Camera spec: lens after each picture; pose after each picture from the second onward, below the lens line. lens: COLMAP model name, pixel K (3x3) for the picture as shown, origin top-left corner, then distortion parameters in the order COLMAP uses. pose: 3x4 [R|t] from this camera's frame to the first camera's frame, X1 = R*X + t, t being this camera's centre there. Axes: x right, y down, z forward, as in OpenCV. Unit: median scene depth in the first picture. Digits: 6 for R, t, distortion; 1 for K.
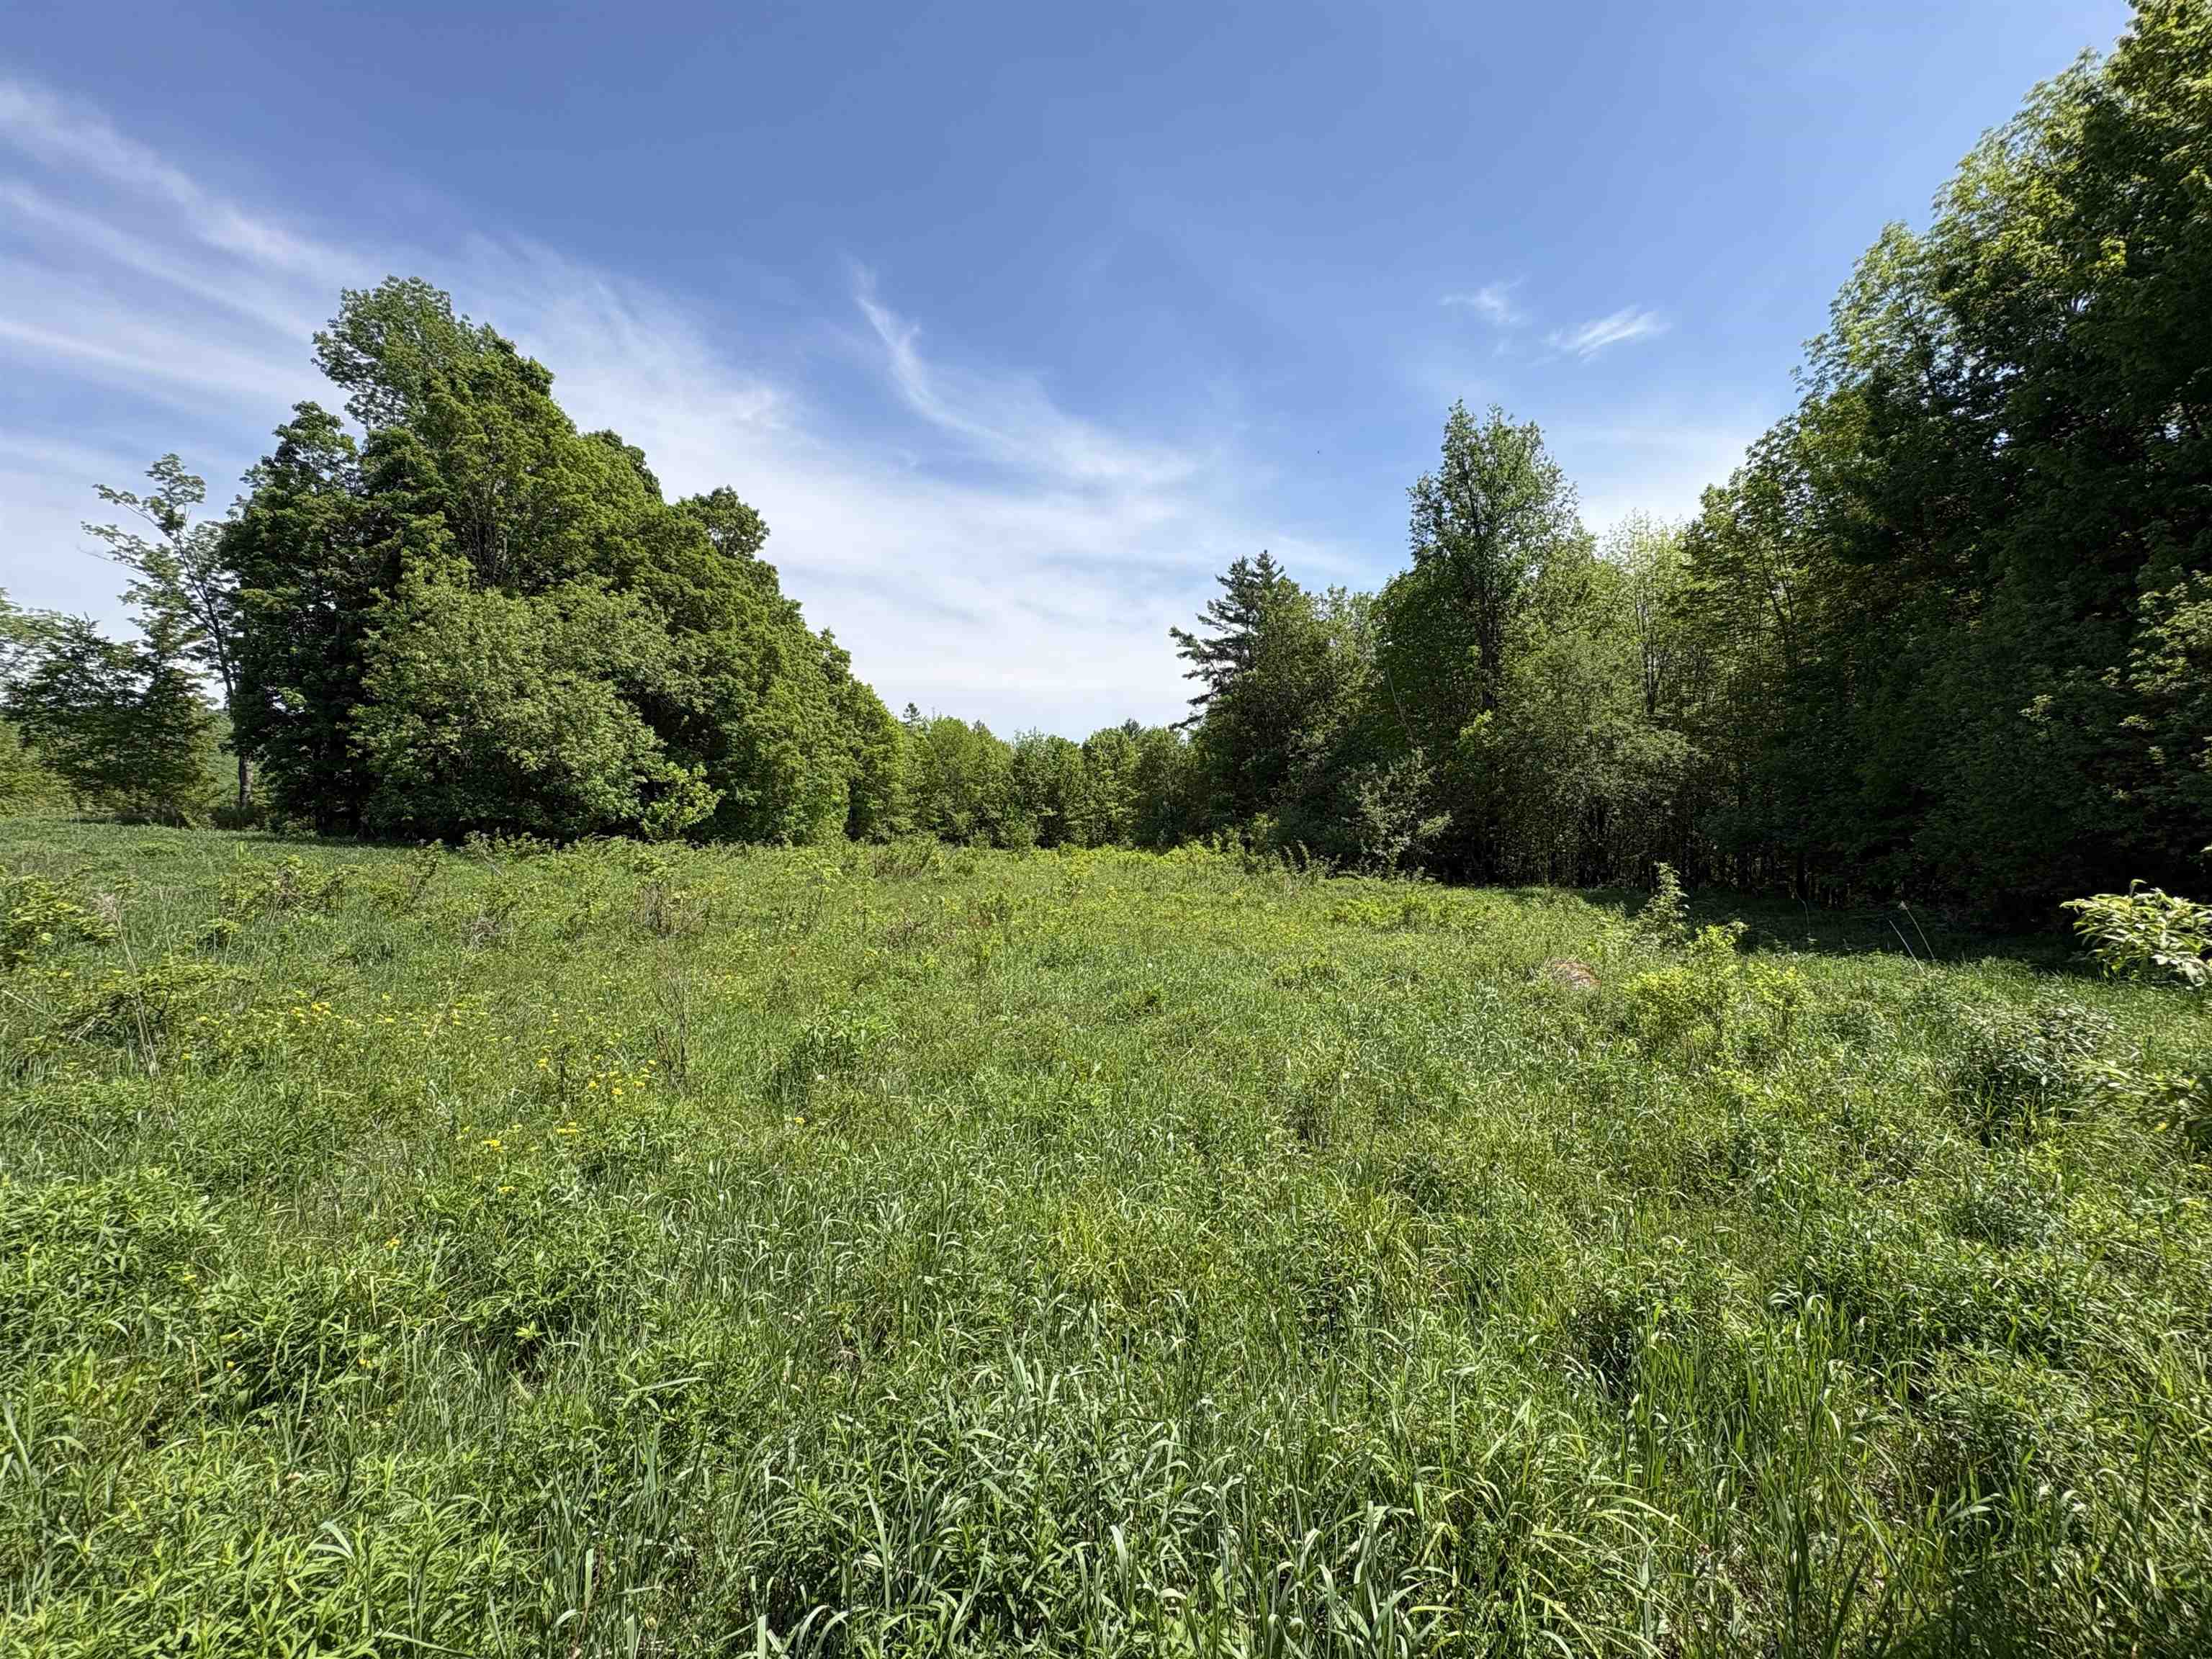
lens RADIAL K [[876.6, 0, 1106.0], [0, 876.6, 829.5], [0, 0, 1]] dist [-0.000928, -0.000005]
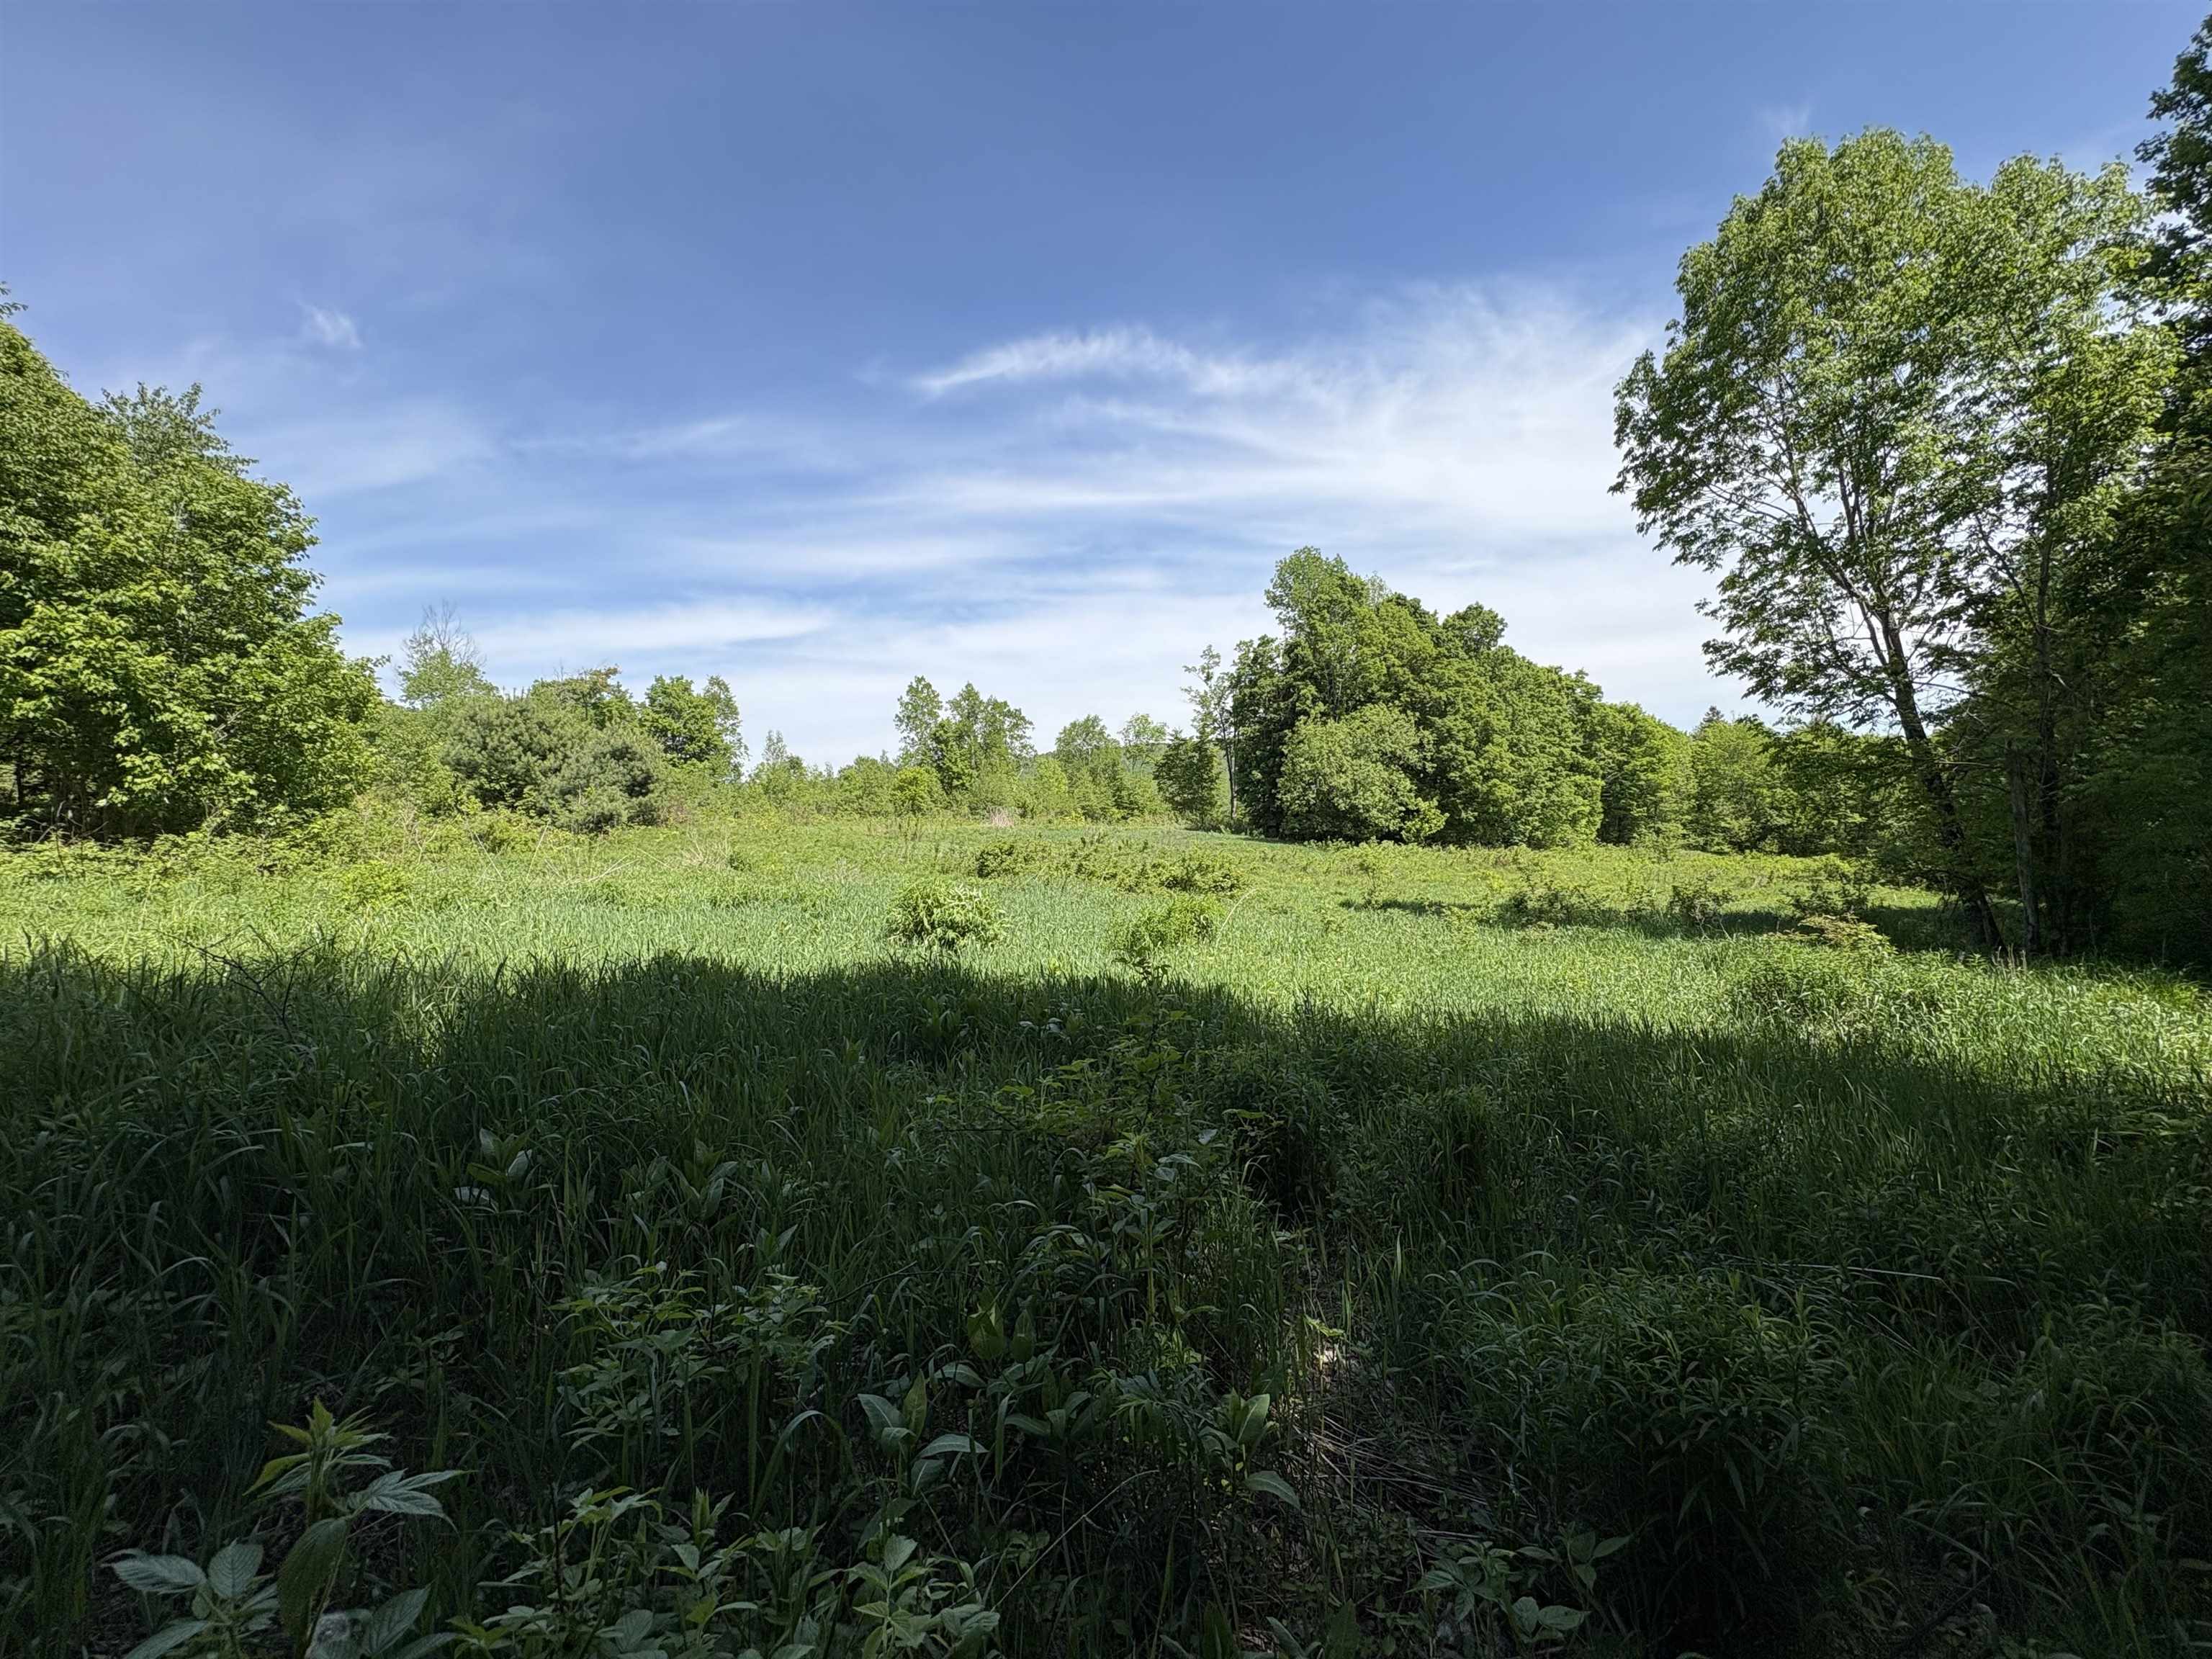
lens RADIAL K [[876.6, 0, 1106.0], [0, 876.6, 829.5], [0, 0, 1]] dist [-0.000928, -0.000005]
pose [[0.620569, 0.011814, -0.784063, 0.448374], [-0.009765, 0.999925, 0.007338, -0.019238], [0.784091, 0.003103, 0.620638, -0.526678]]
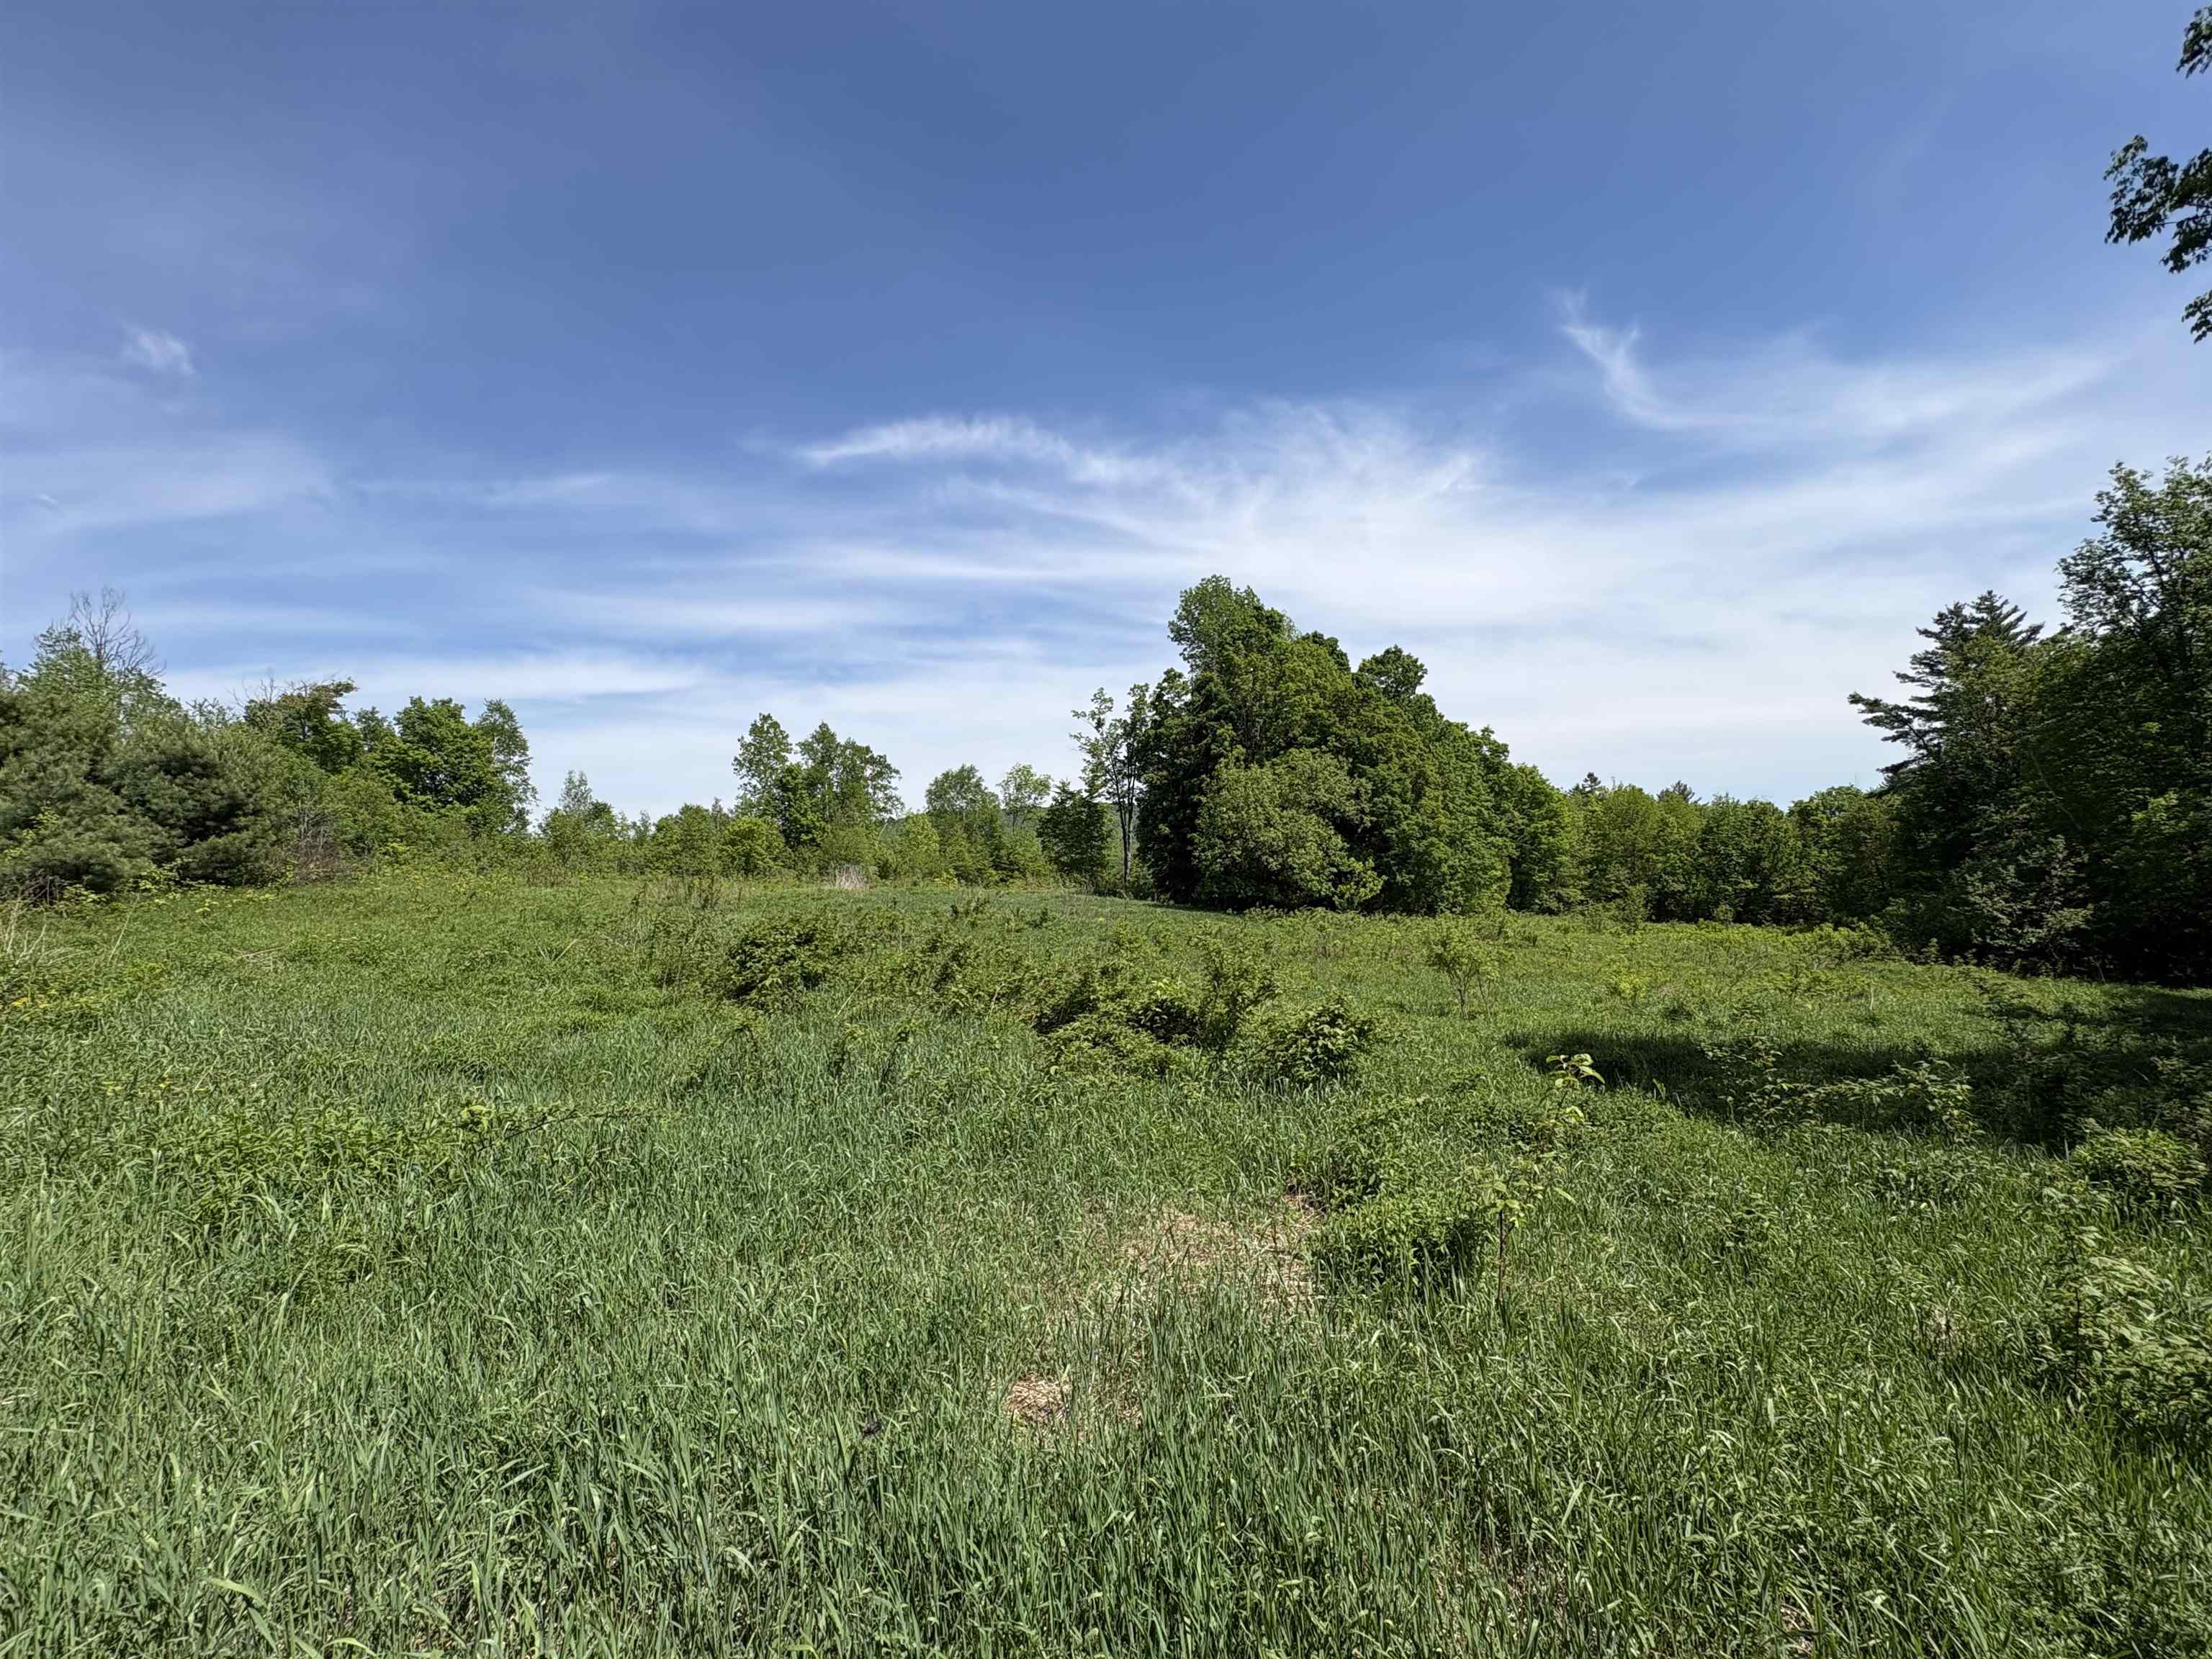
lens RADIAL K [[876.6, 0, 1106.0], [0, 876.6, 829.5], [0, 0, 1]] dist [-0.000928, -0.000005]
pose [[0.725492, -0.036027, -0.687287, 0.212258], [-0.013953, 0.997654, -0.067026, -0.017386], [0.688089, 0.058217, 0.723287, -0.346173]]
